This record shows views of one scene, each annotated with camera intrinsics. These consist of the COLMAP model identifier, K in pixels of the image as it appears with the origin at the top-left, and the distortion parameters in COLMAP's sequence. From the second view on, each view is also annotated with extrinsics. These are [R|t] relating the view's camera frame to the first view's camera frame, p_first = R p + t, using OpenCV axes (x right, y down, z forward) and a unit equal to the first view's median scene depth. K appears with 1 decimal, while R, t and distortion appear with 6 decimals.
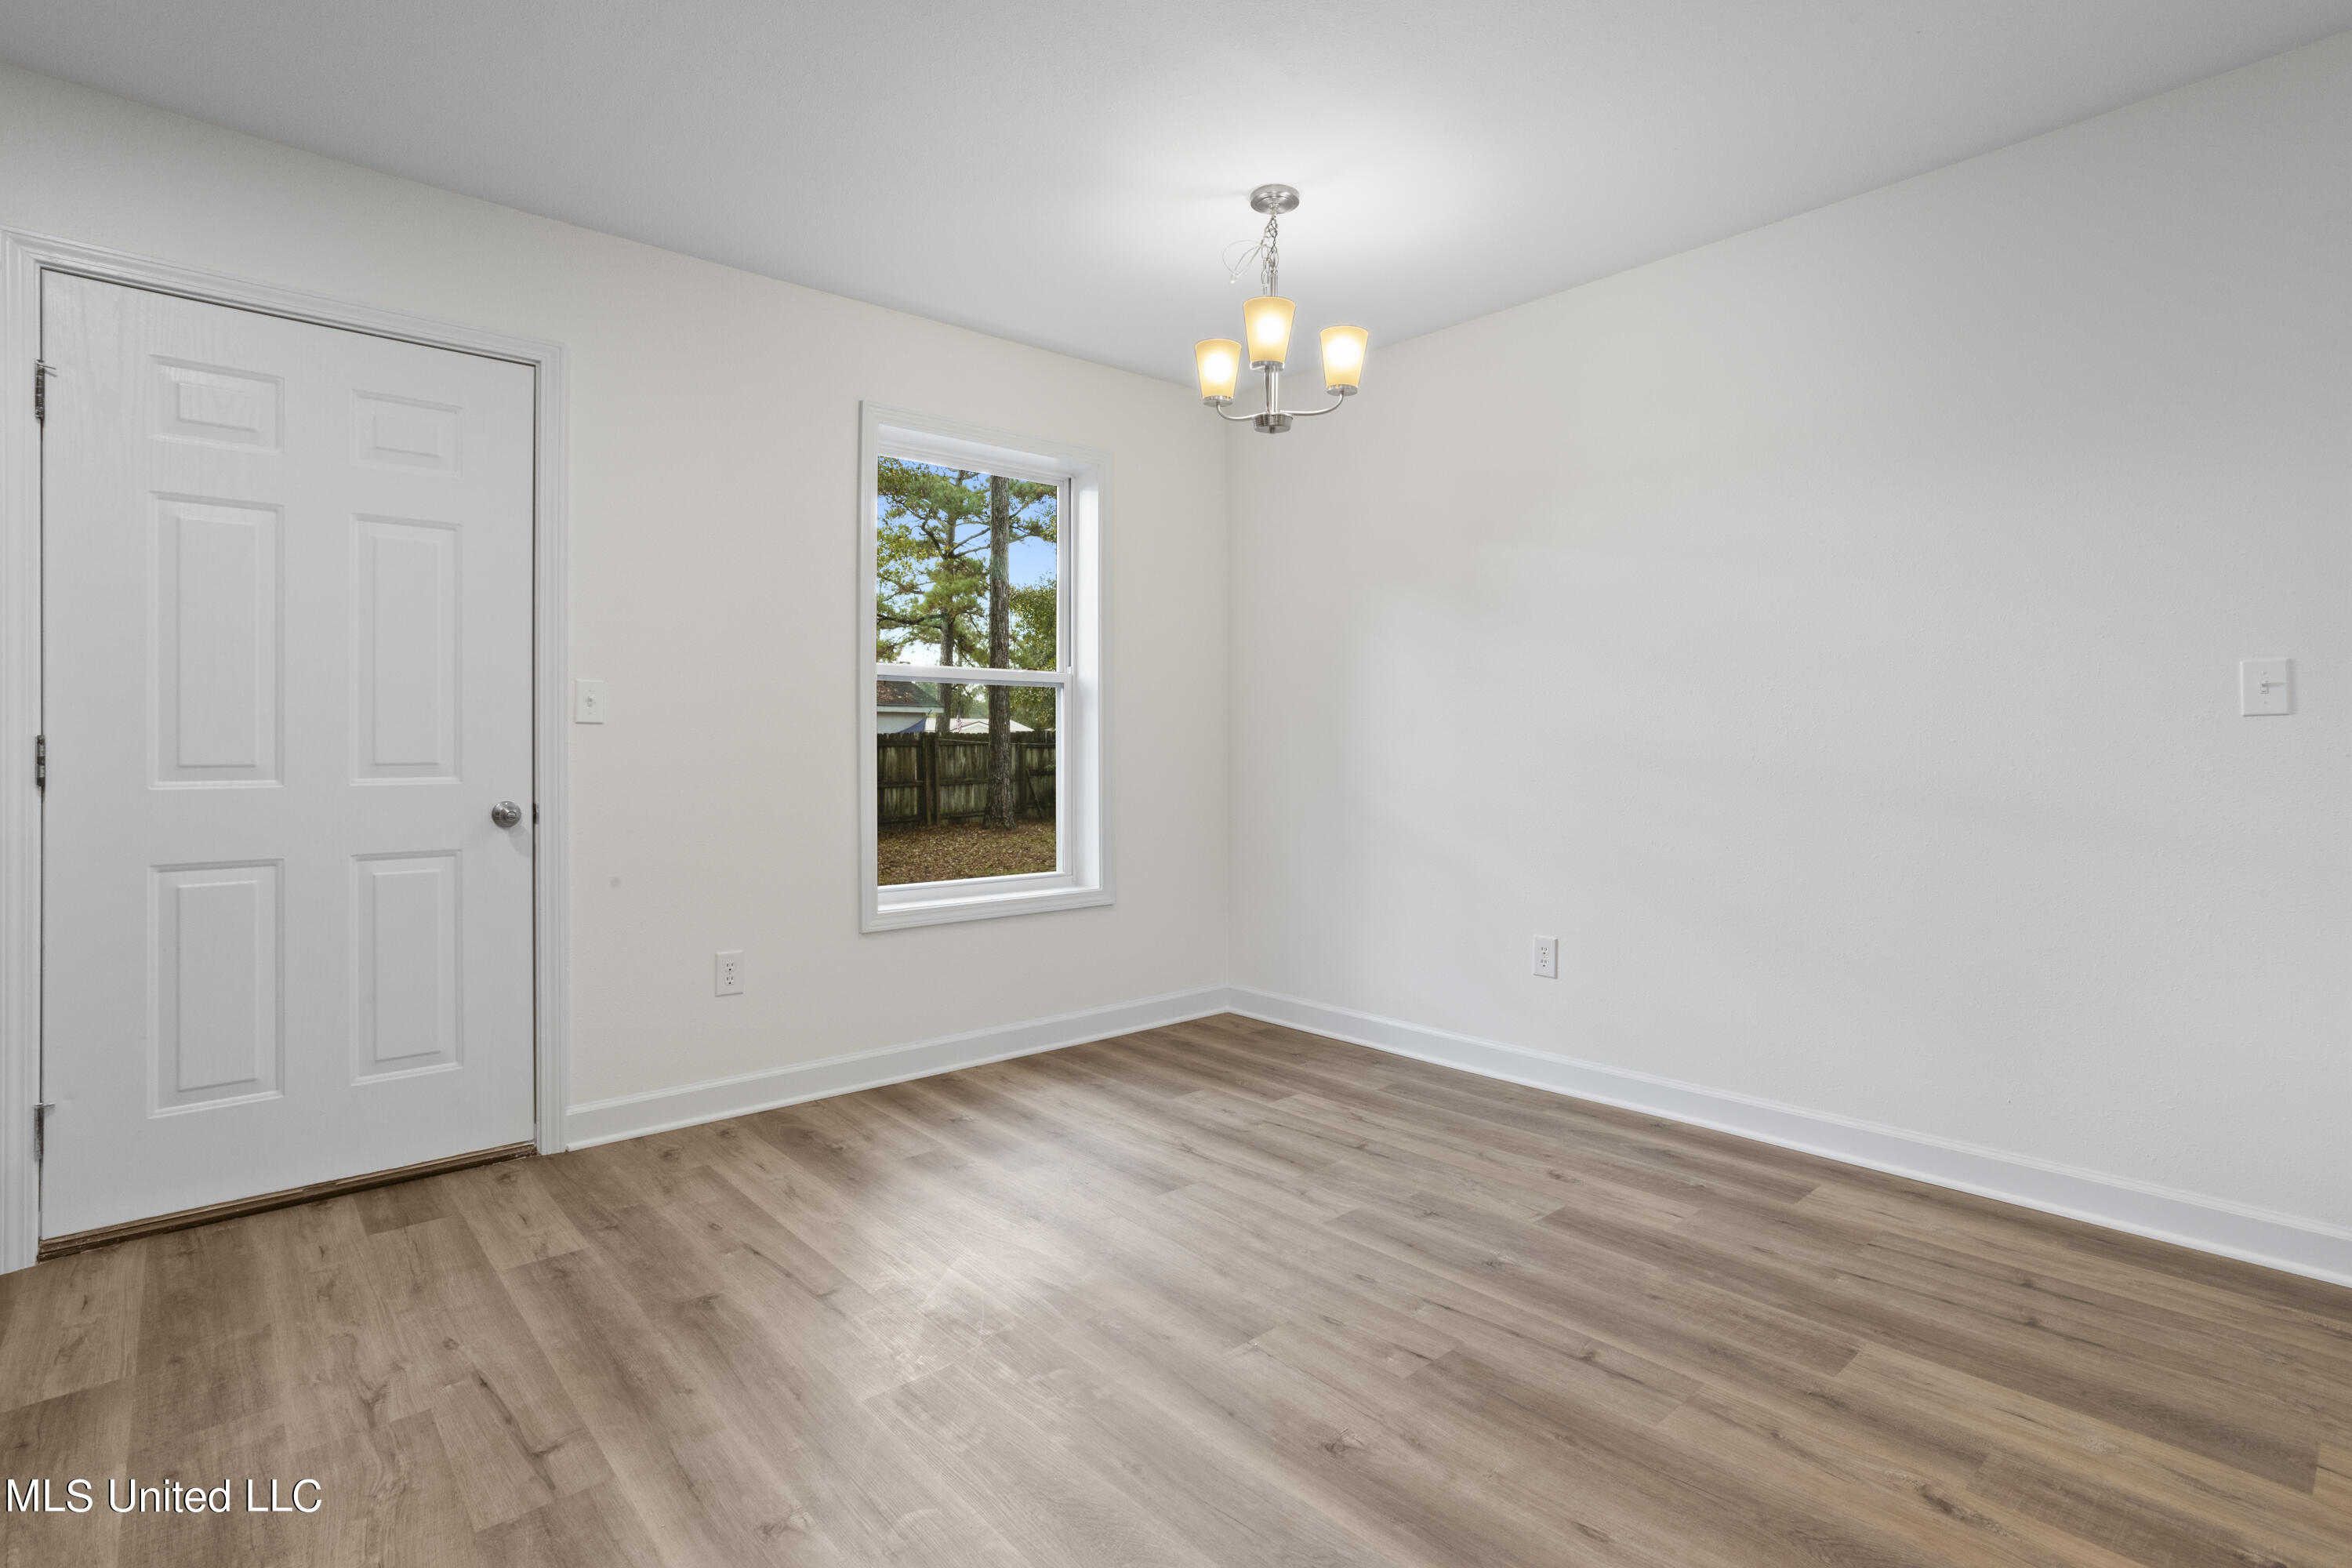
lens RADIAL K [[1137.4, 0, 1176.2], [0, 1137.4, 753.7], [0, 0, 1]] dist [-0.040307, 0.022836]
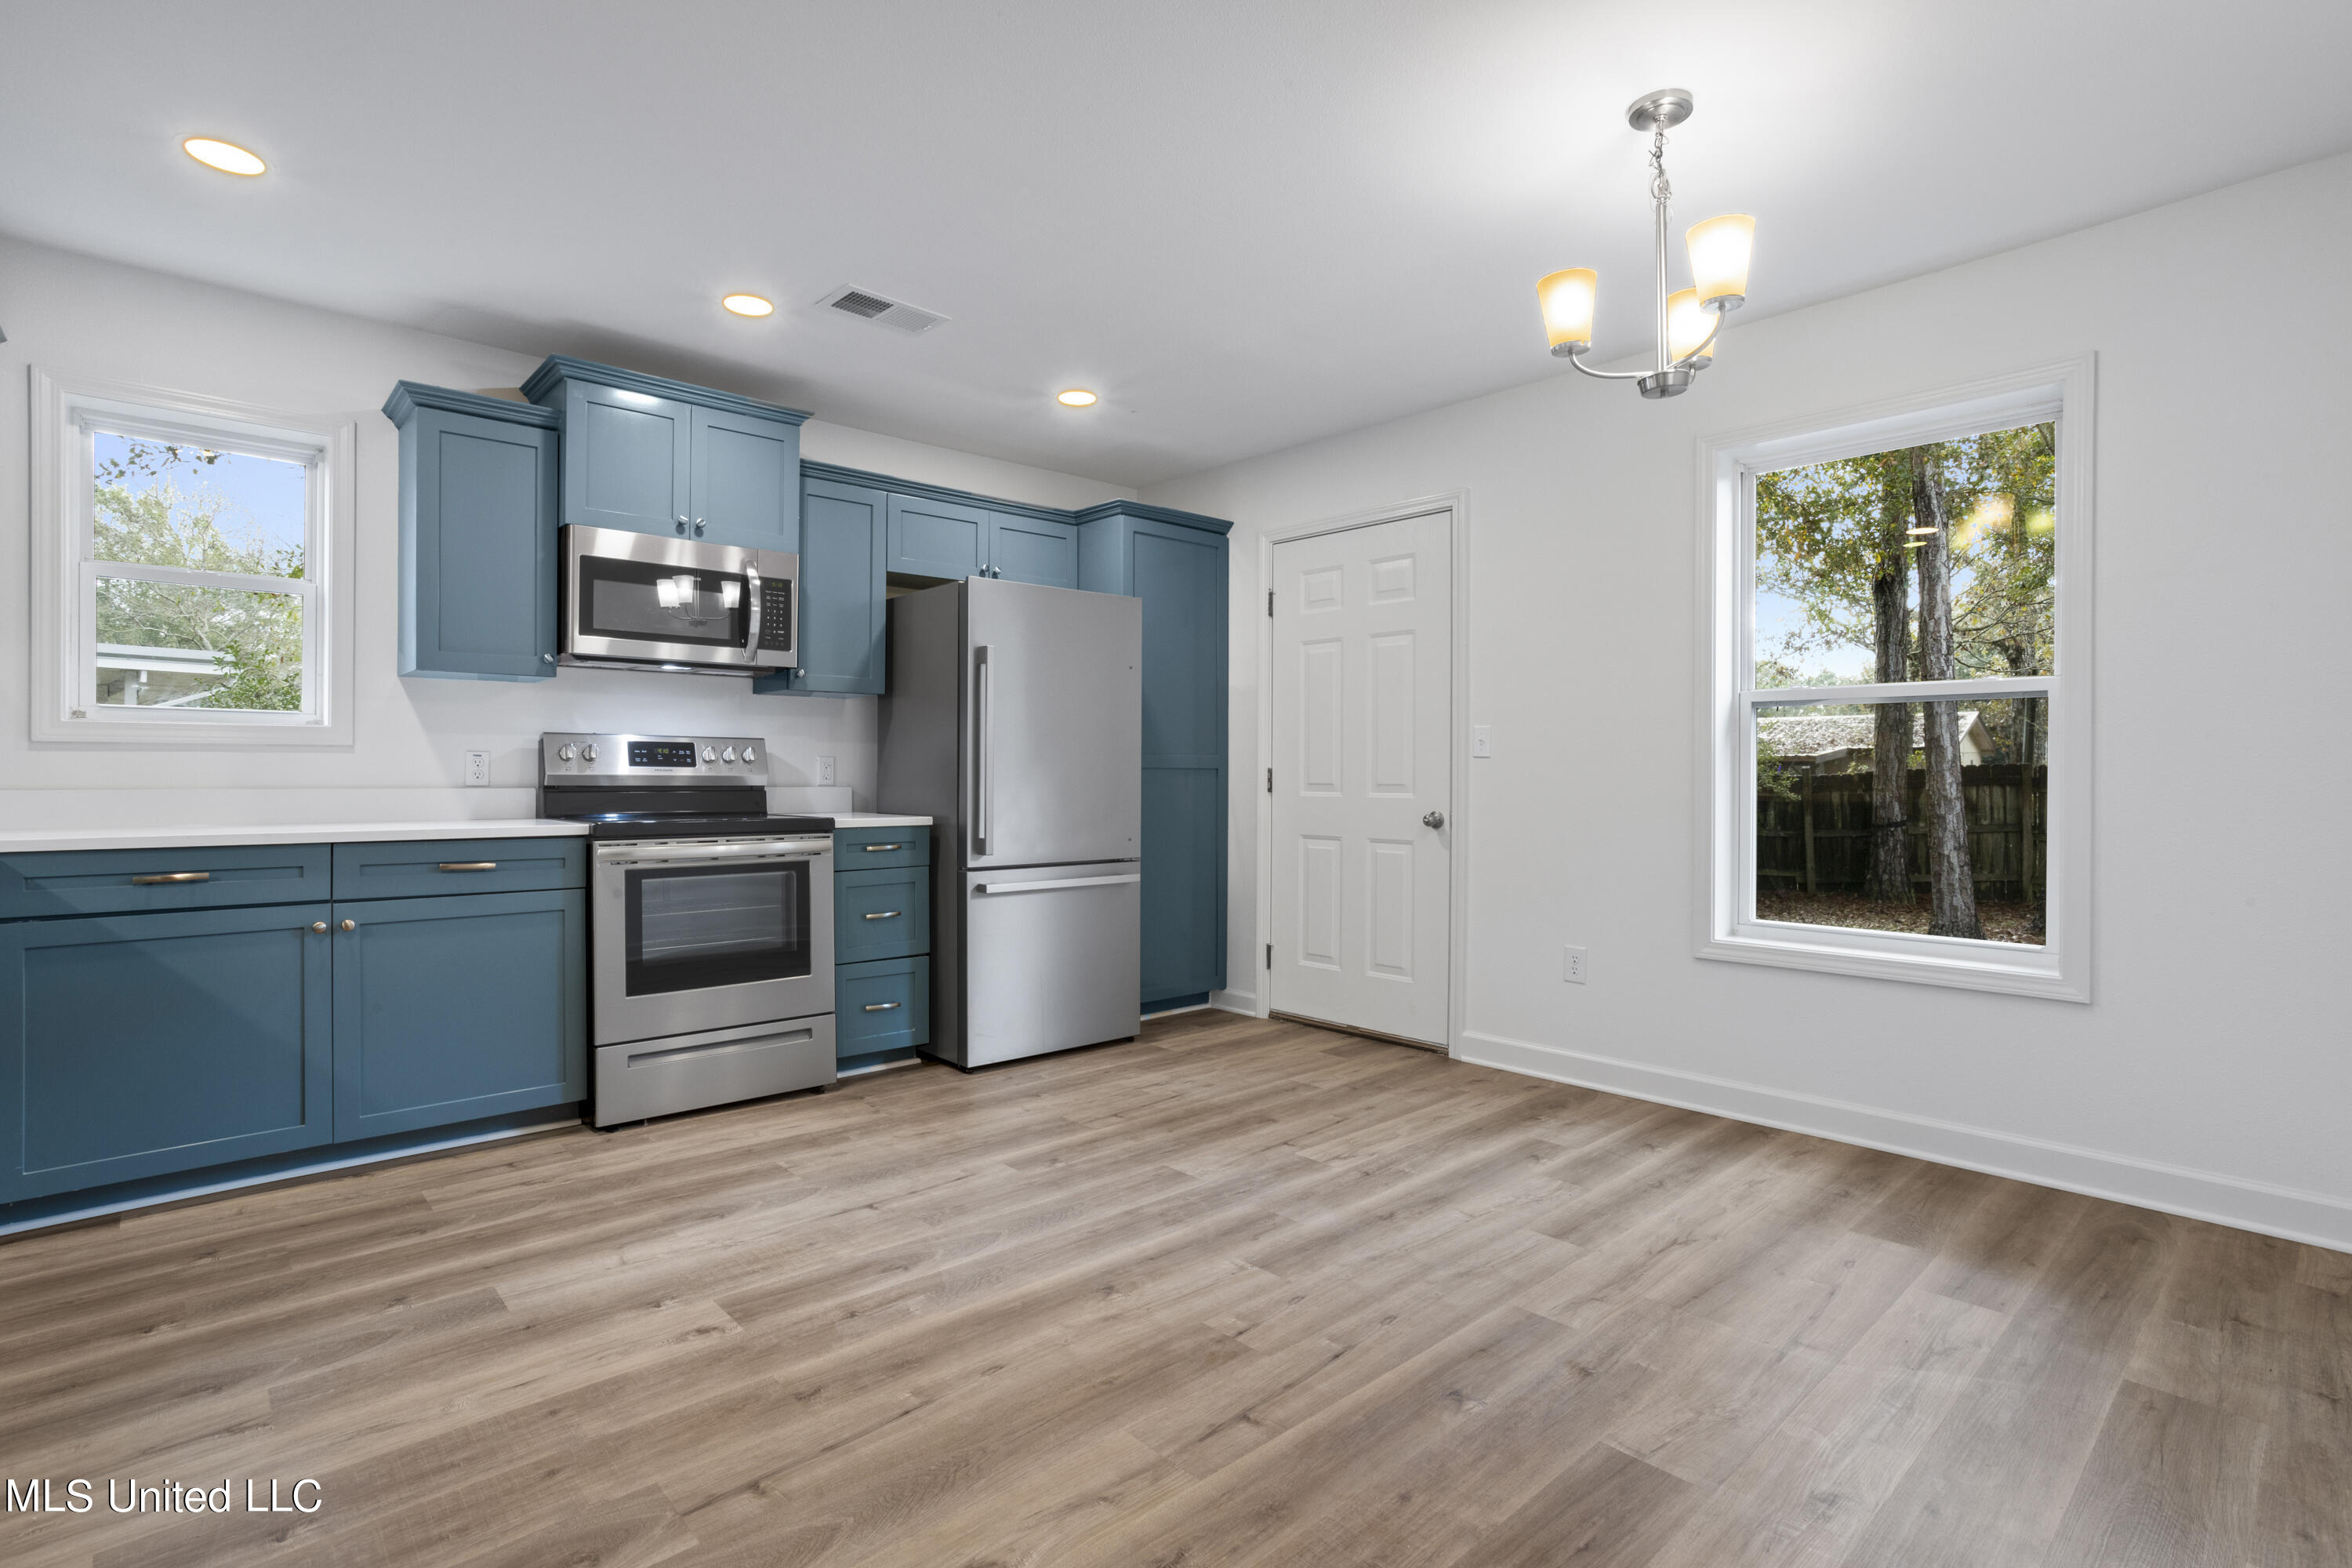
lens RADIAL K [[1137.4, 0, 1169.7], [0, 1137.4, 773.1], [0, 0, 1]] dist [-0.040307, 0.022836]
pose [[0.014342, 0.000816, -0.999897, 1.047198], [-0.008282, 0.999965, 0.000697, -0.006622], [0.999863, 0.008271, 0.014349, 0.728504]]
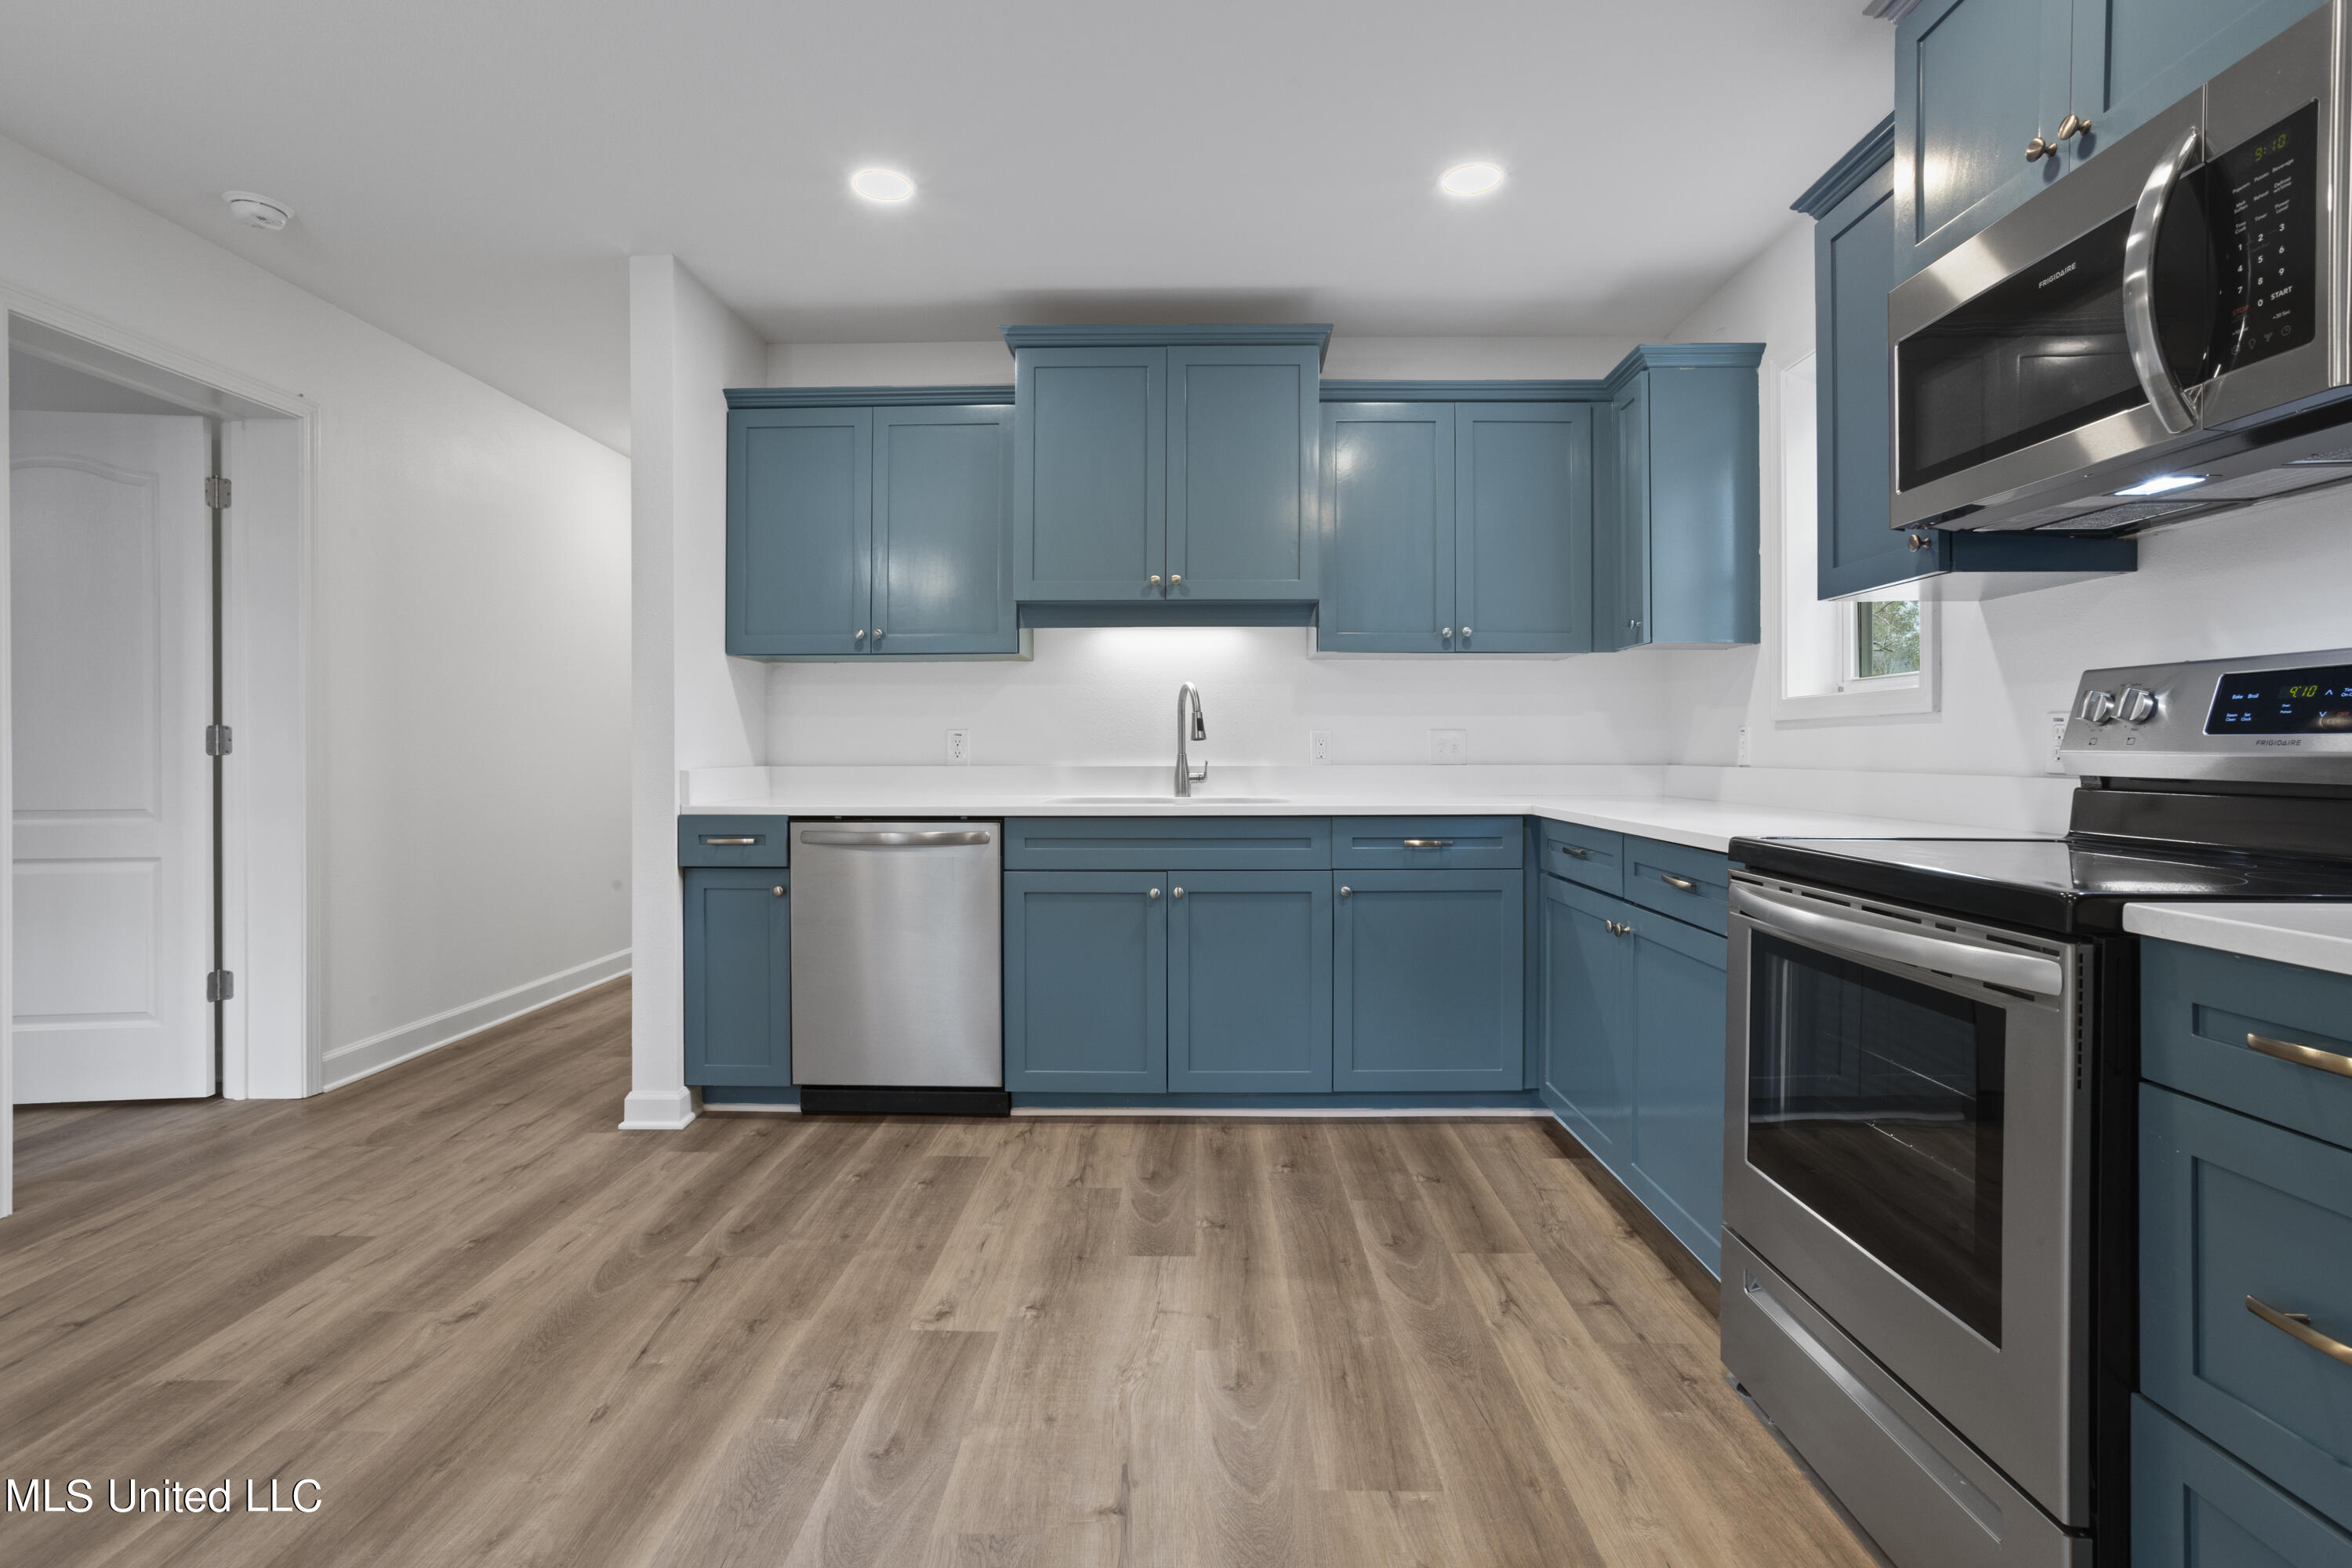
lens RADIAL K [[1137.4, 0, 1175.2], [0, 1137.4, 755.2], [0, 0, 1]] dist [-0.040307, 0.022836]
pose [[-0.731725, -0.000829, 0.681599, -0.540865], [0.004562, 0.999971, 0.006115, -0.003383], [-0.681585, 0.007584, -0.731700, 0.889783]]
